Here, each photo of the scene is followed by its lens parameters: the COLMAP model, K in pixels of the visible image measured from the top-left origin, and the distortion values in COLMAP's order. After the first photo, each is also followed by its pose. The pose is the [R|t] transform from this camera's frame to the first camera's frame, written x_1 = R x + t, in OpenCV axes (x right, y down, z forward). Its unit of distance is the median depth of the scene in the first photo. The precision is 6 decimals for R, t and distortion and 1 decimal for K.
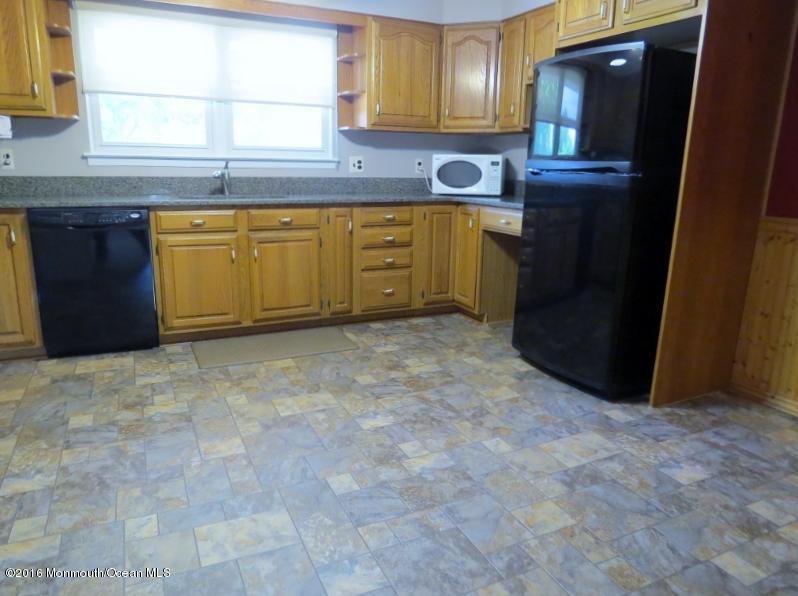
lens RADIAL K [[564.9, 0, 399.0], [0, 564.9, 298.0], [0, 0, 1]] dist [-0.023932, 0.002263]
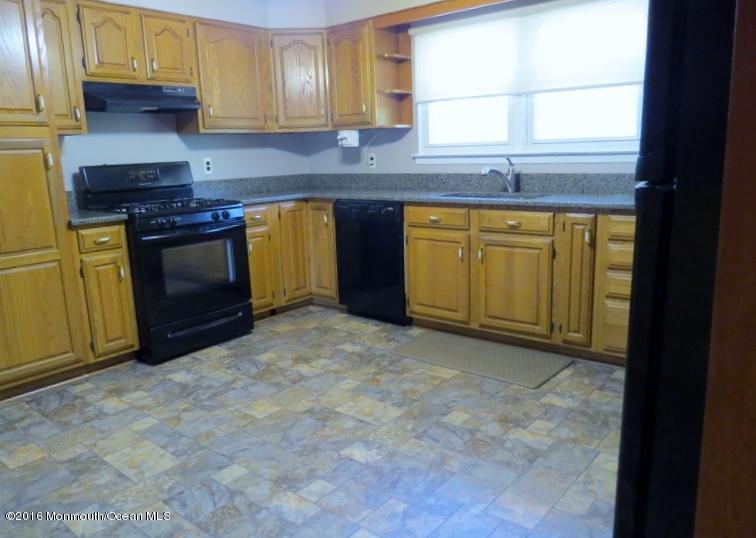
lens RADIAL K [[567.6, 0, 378.0], [0, 567.6, 269.0], [0, 0, 1]] dist [-0.030537, 0.000083]
pose [[0.417119, 0.150004, -0.896387, 0.555742], [-0.167985, 0.982017, 0.086165, -0.114500], [0.893192, 0.114638, 0.434816, 0.452257]]
